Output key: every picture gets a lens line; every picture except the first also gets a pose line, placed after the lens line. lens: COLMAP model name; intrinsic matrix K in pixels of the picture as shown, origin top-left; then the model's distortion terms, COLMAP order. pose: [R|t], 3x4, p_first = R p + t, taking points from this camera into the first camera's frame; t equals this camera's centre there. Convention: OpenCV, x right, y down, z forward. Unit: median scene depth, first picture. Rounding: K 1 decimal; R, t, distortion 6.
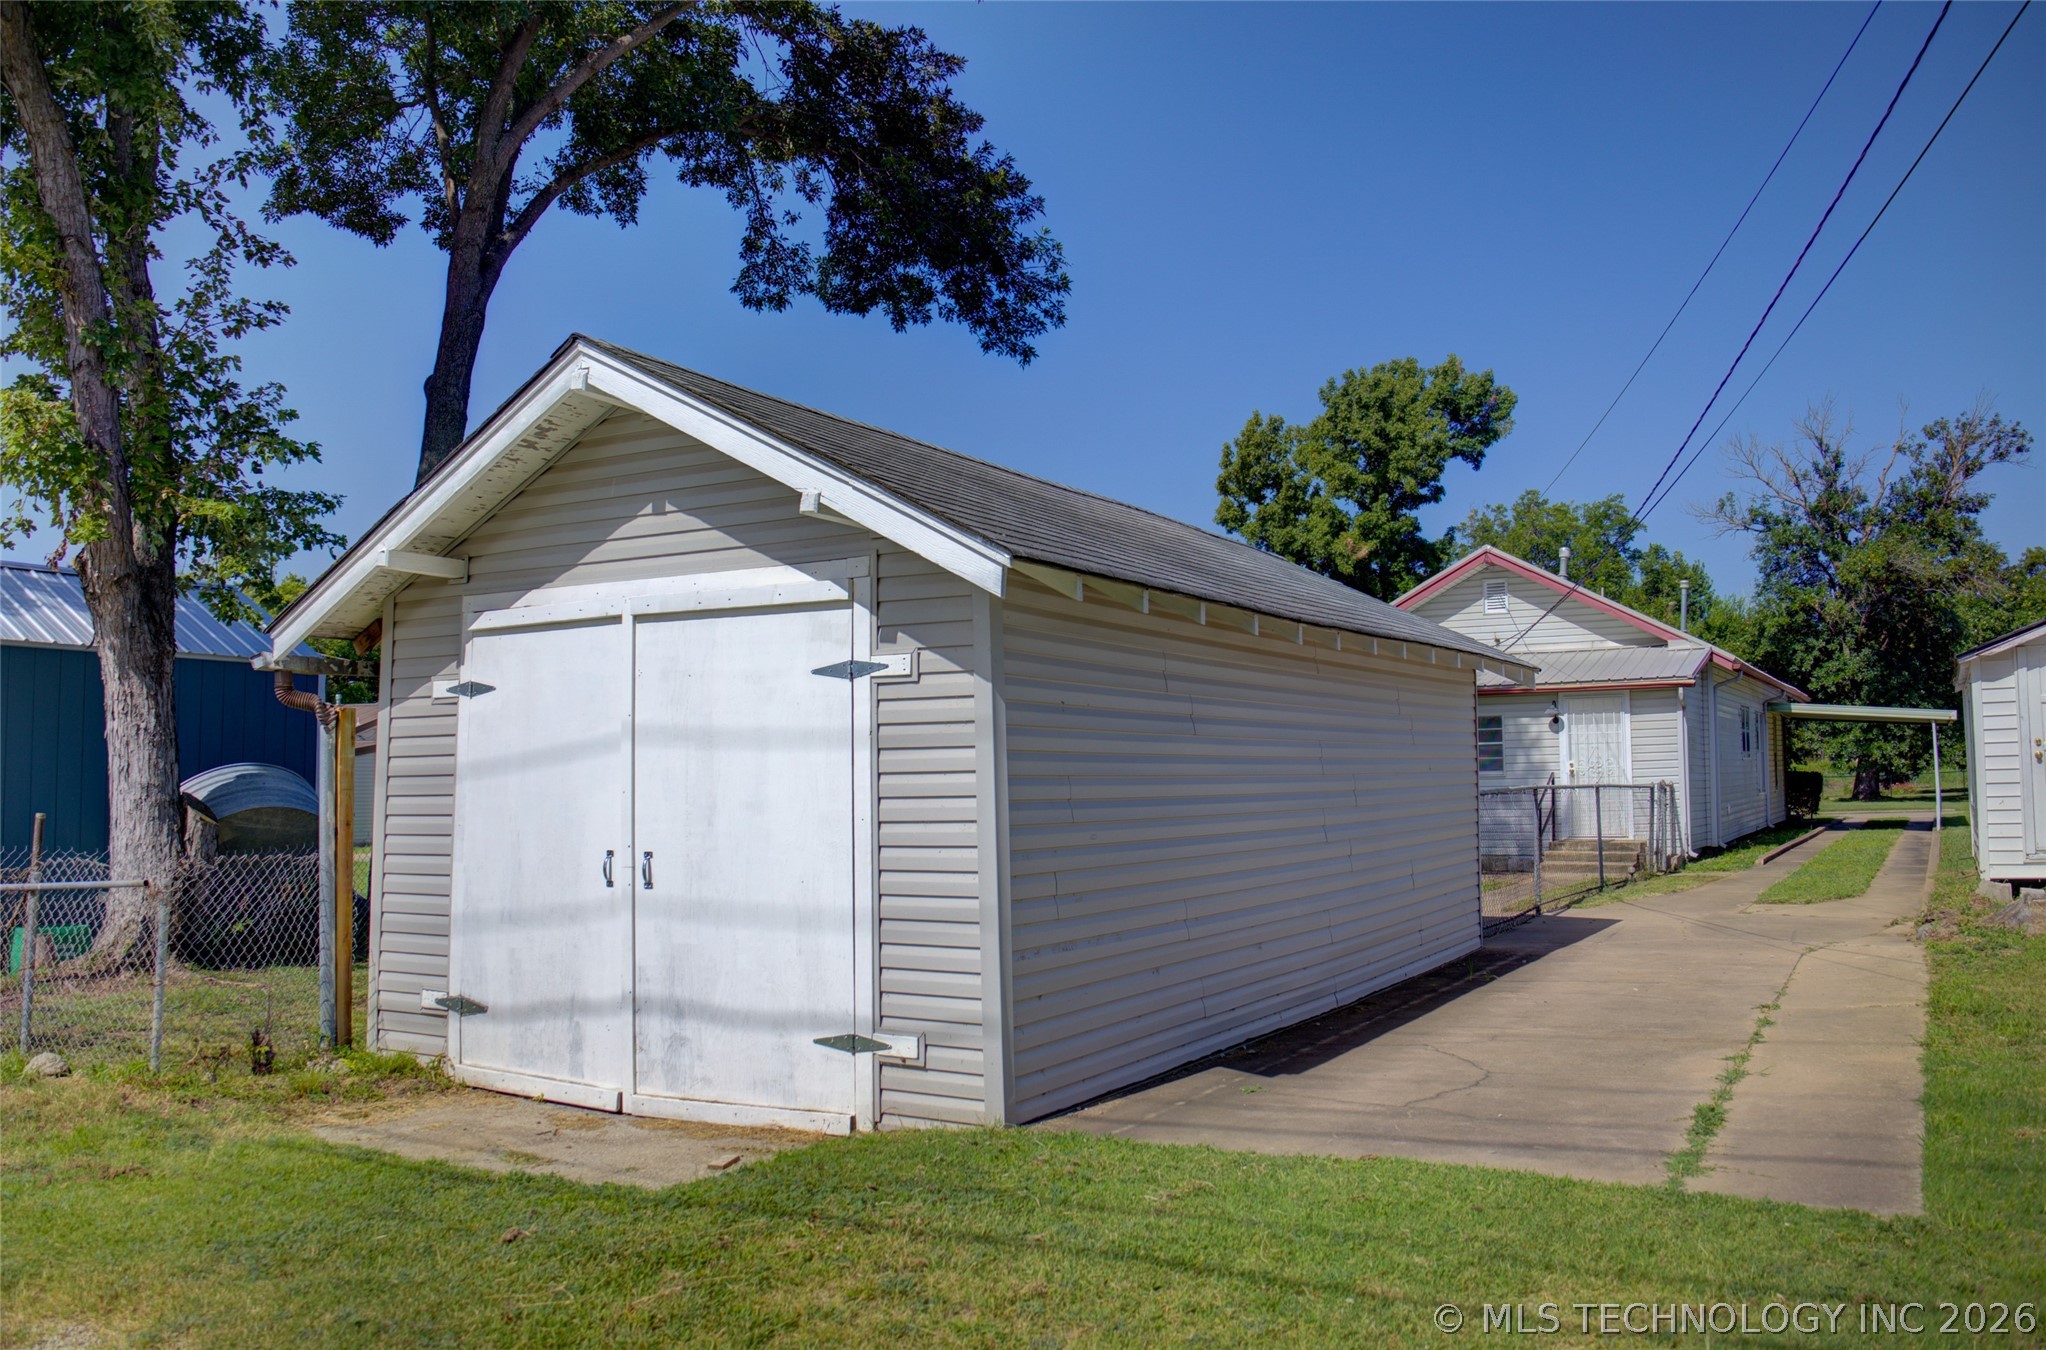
lens RADIAL K [[1610.3, 0, 1007.6], [0, 1610.3, 667.8], [0, 0, 1]] dist [-0.119321, 0.076180]
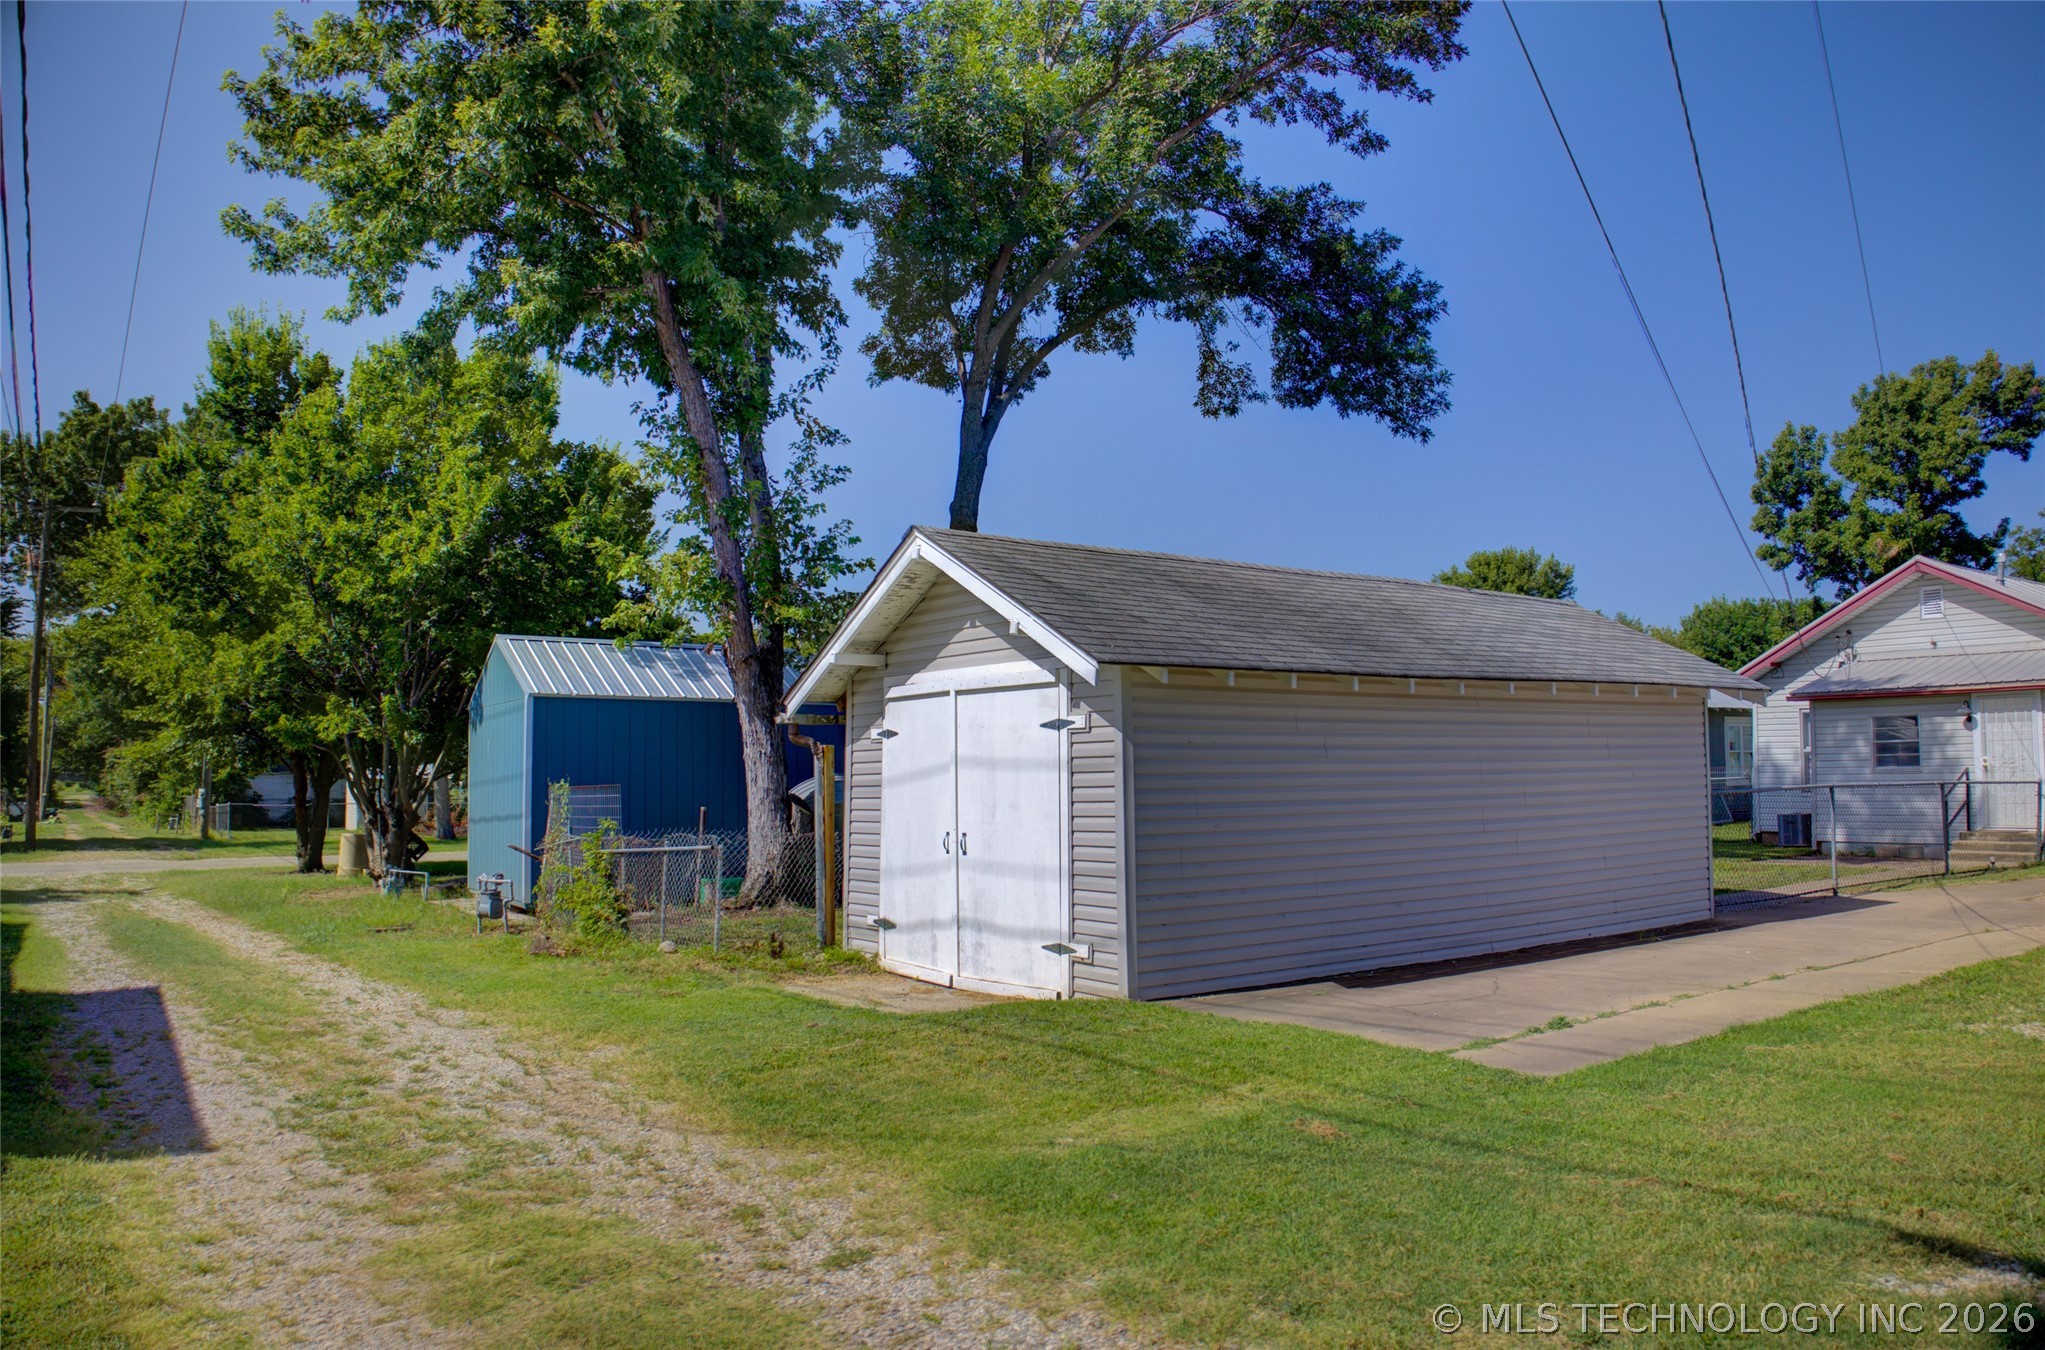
lens RADIAL K [[1430.2, 0, 1026.7], [0, 1430.2, 679.7], [0, 0, 1]] dist [-0.088058, 0.002769]
pose [[0.916012, -0.028552, -0.400135, 0.083632], [0.031078, 0.999517, -0.000175, -0.008167], [0.399946, -0.012275, 0.916456, -0.065865]]
